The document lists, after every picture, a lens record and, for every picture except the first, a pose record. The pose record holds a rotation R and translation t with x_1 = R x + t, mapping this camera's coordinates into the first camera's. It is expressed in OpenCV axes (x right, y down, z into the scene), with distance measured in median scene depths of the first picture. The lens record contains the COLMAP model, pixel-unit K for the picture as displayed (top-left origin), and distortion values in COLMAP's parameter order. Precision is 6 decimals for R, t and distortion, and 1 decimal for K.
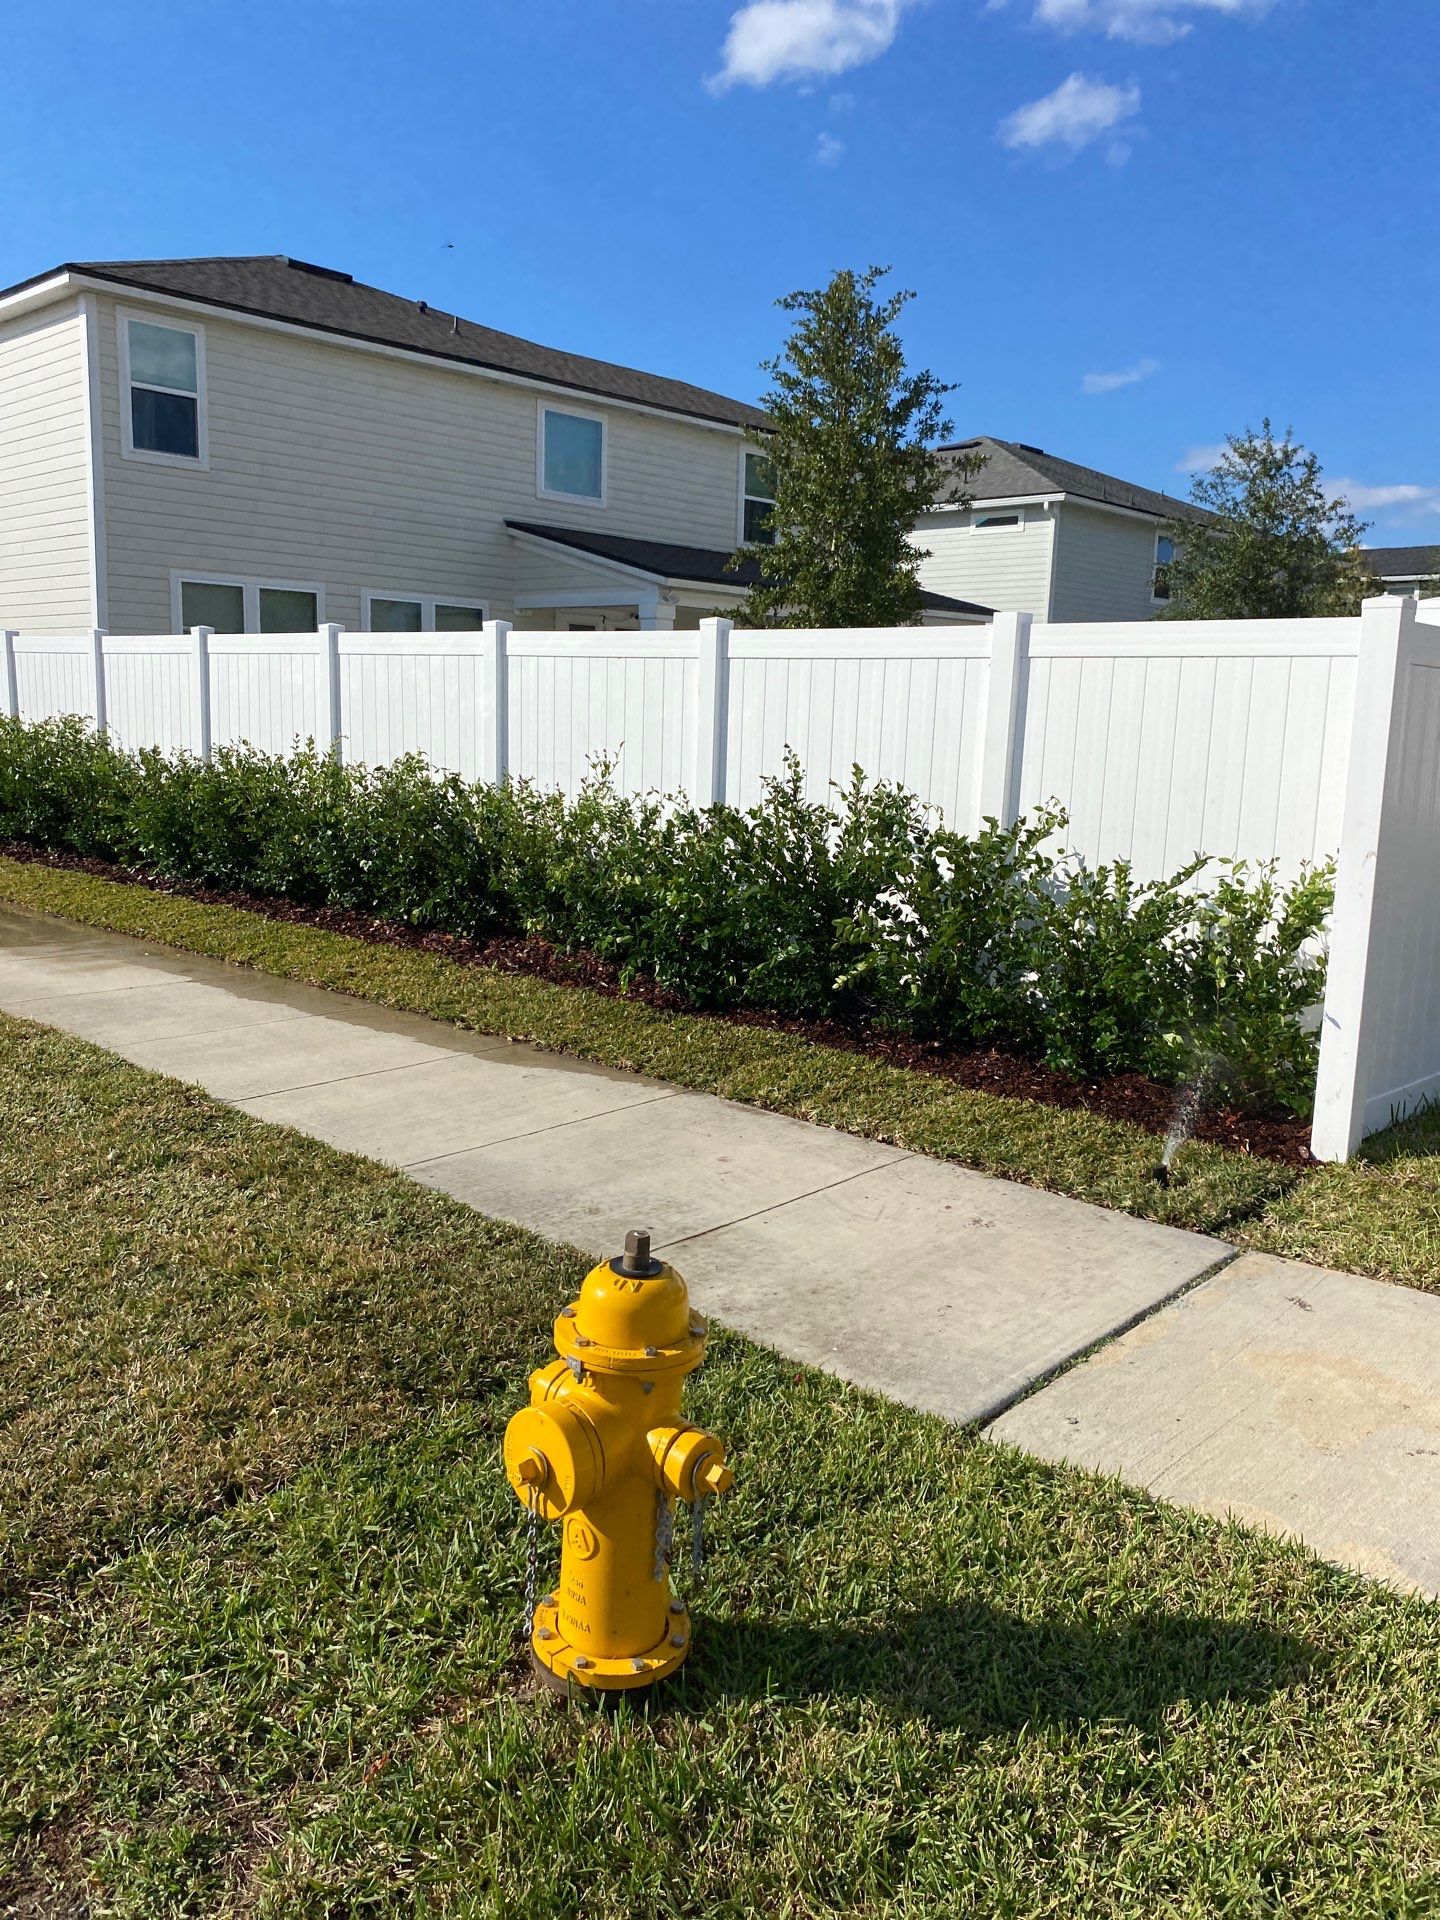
lens RADIAL K [[1413.9, 0, 767.0], [0, 1413.9, 1050.9], [0, 0, 1]] dist [0.003160, -0.027519]
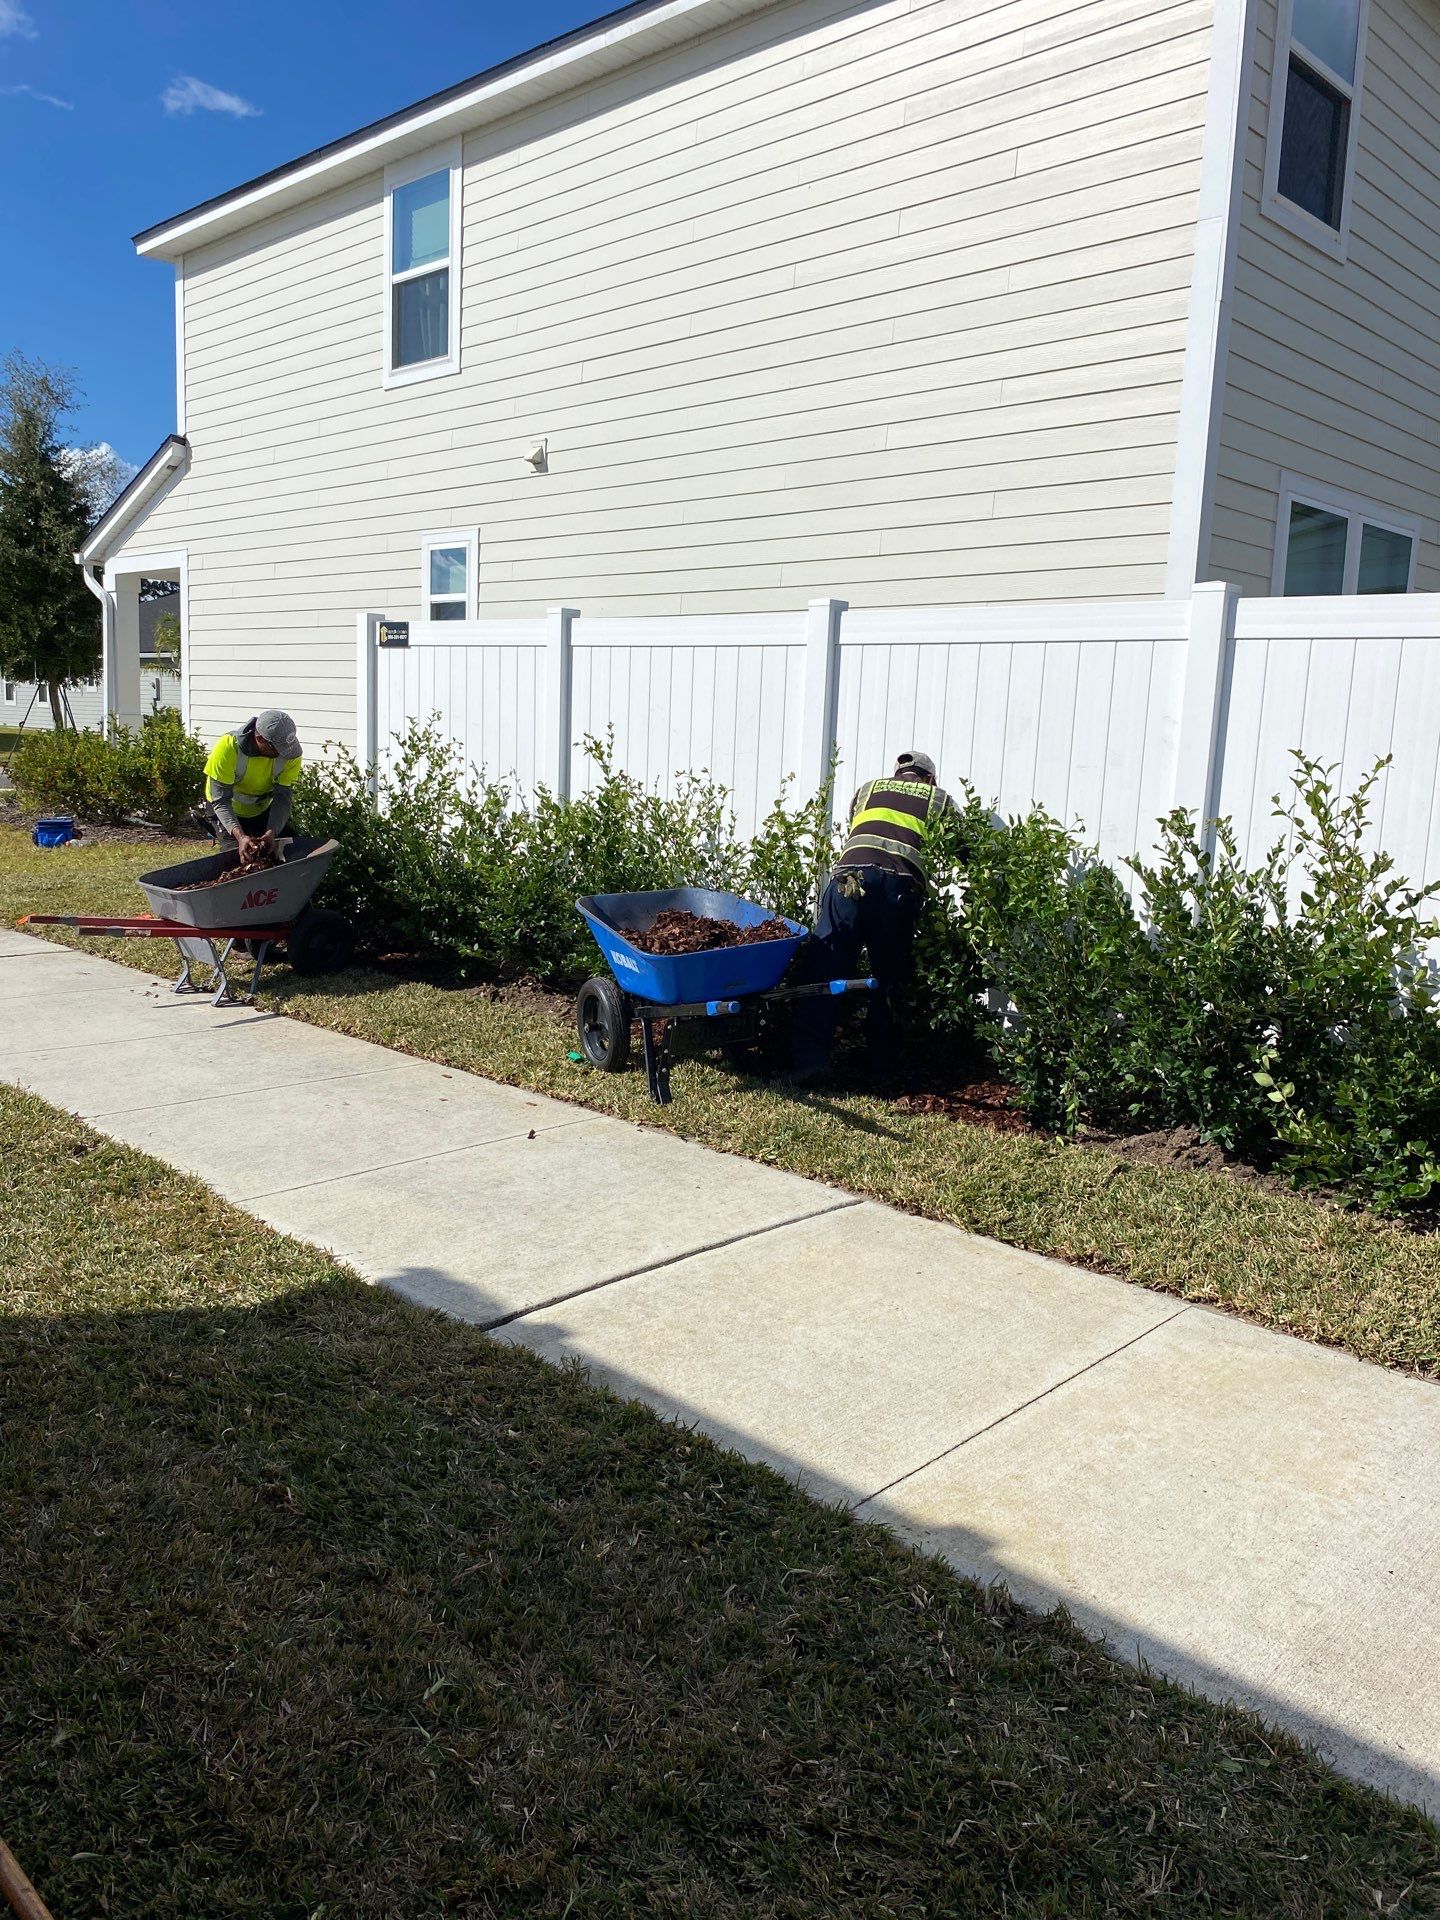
lens RADIAL K [[1483.5, 0, 715.6], [0, 1483.5, 960.2], [0, 0, 1]] dist [0.101019, -0.227763]
pose [[0.998276, -0.015793, -0.056536, -0.459572], [0.012324, 0.998049, -0.061202, -0.120621], [0.057392, 0.060400, 0.996523, 0.407289]]
